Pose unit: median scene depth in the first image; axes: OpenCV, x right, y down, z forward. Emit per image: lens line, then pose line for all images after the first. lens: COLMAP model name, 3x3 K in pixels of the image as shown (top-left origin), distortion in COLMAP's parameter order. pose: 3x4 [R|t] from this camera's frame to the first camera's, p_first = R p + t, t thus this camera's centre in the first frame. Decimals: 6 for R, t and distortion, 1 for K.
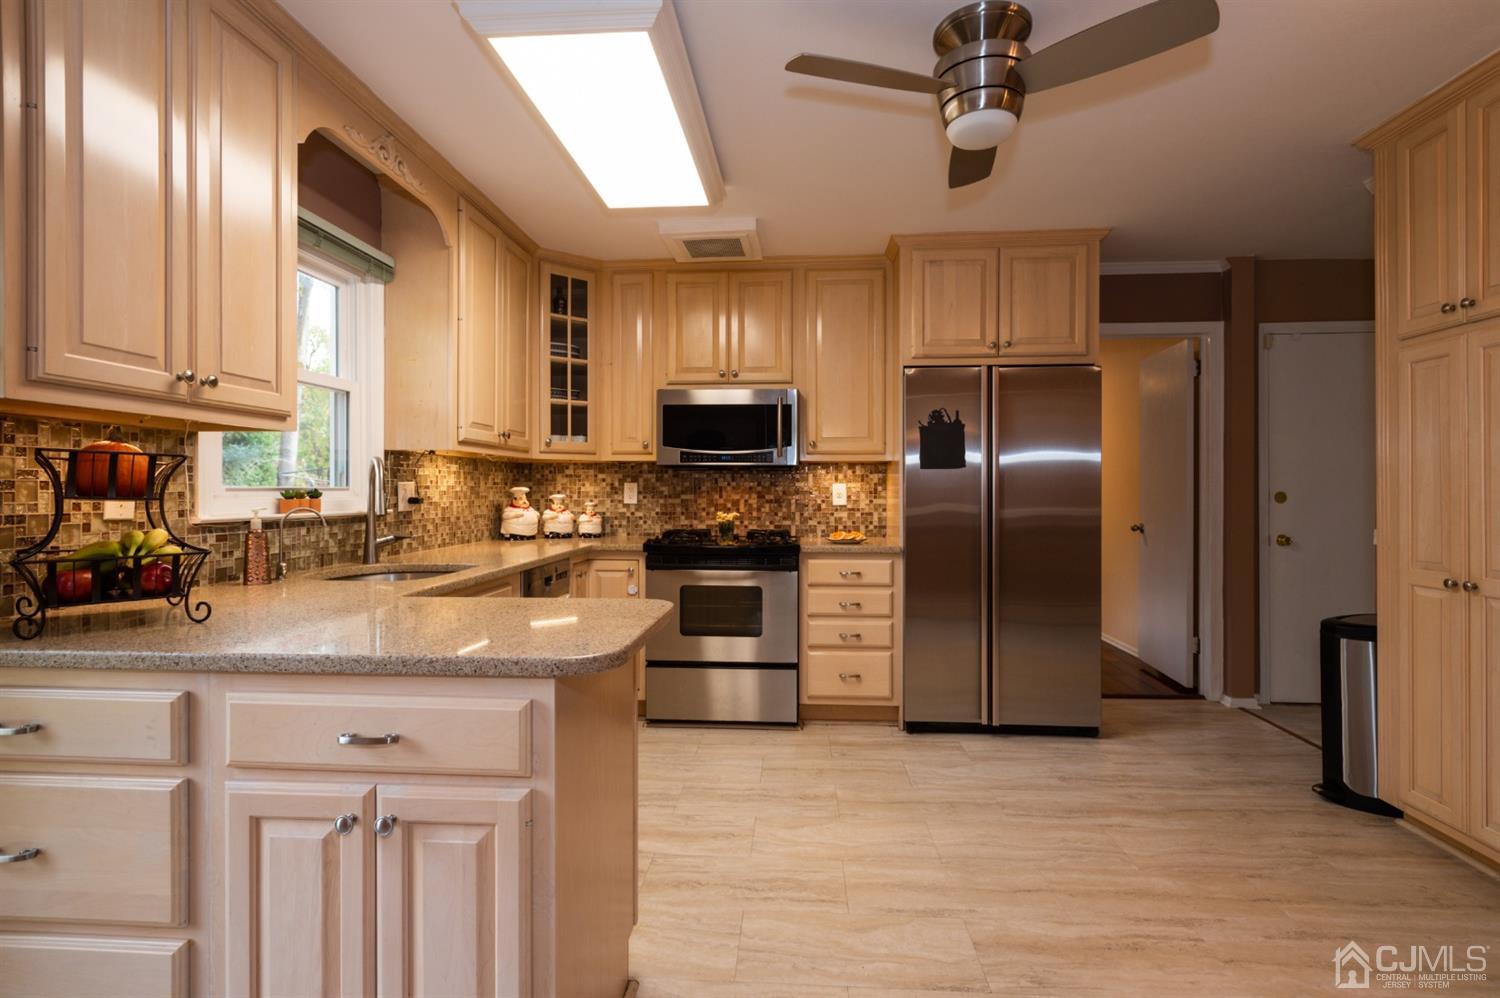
lens RADIAL K [[749.6, 0, 745.8], [0, 749.6, 491.0], [0, 0, 1]] dist [0.007497, -0.001110]
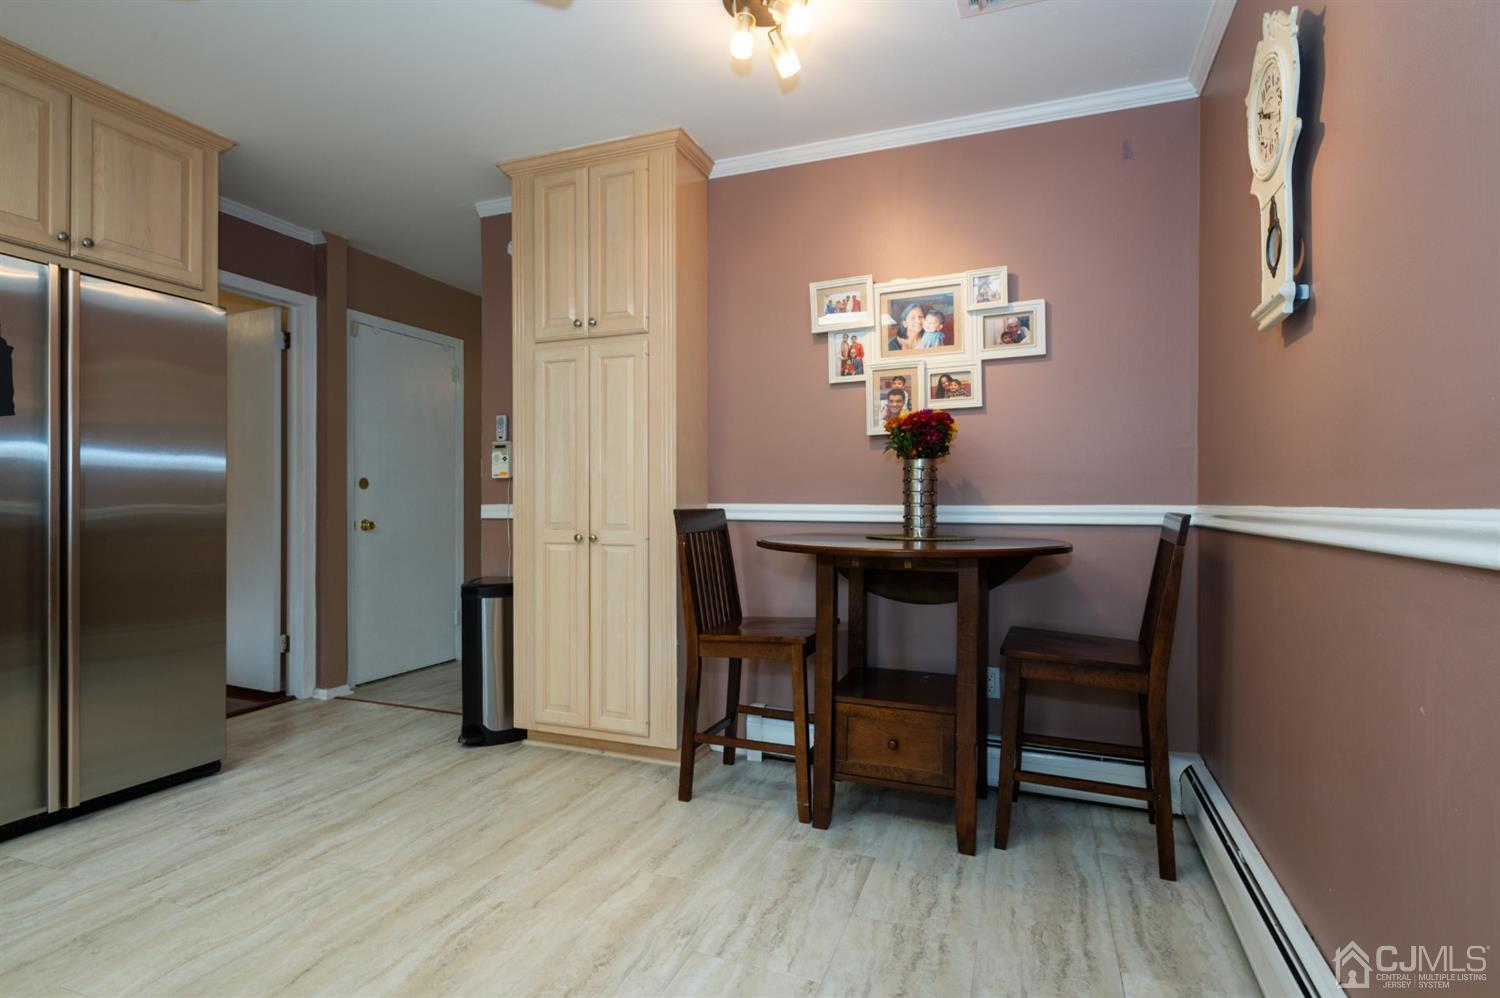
lens RADIAL K [[749.6, 0, 749.0], [0, 749.6, 505.5], [0, 0, 1]] dist [0.007497, -0.001110]
pose [[0.290067, -0.000395, 0.957006, -0.171814], [0.000402, 1.000000, 0.000291, 0.055998], [-0.957006, 0.000300, 0.290067, 0.291949]]
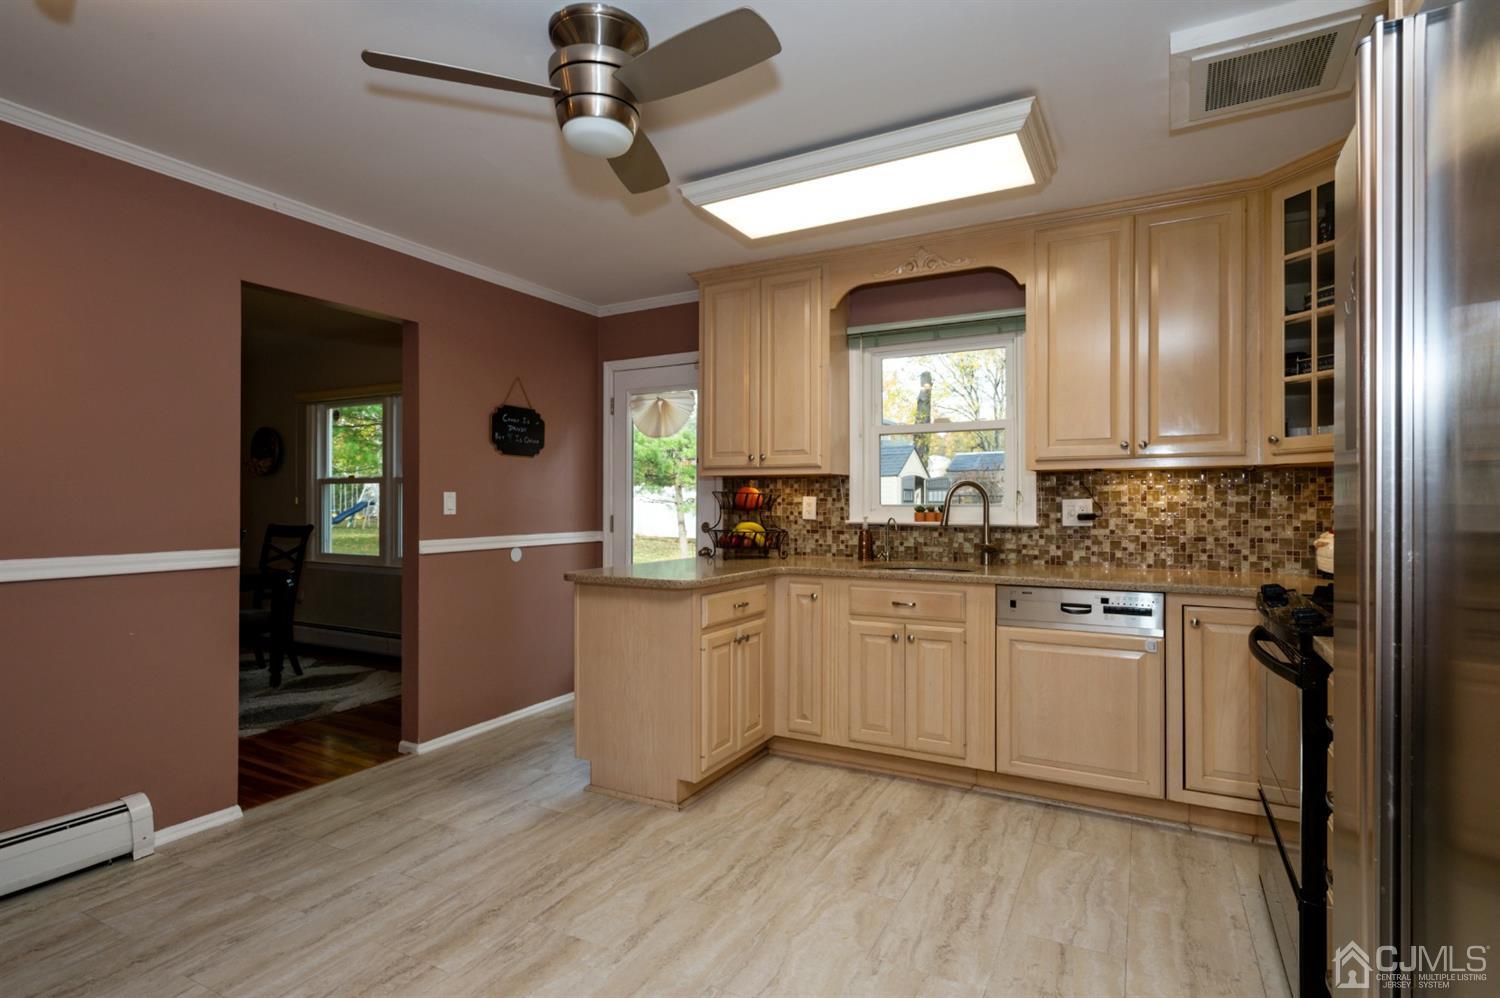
lens RADIAL K [[749.6, 0, 742.8], [0, 749.6, 498.1], [0, 0, 1]] dist [0.007497, -0.001110]
pose [[-0.408207, -0.005406, -0.912873, 0.854272], [-0.001467, 0.999985, -0.005266, -0.008438], [0.912888, -0.000810, -0.408209, 1.191404]]
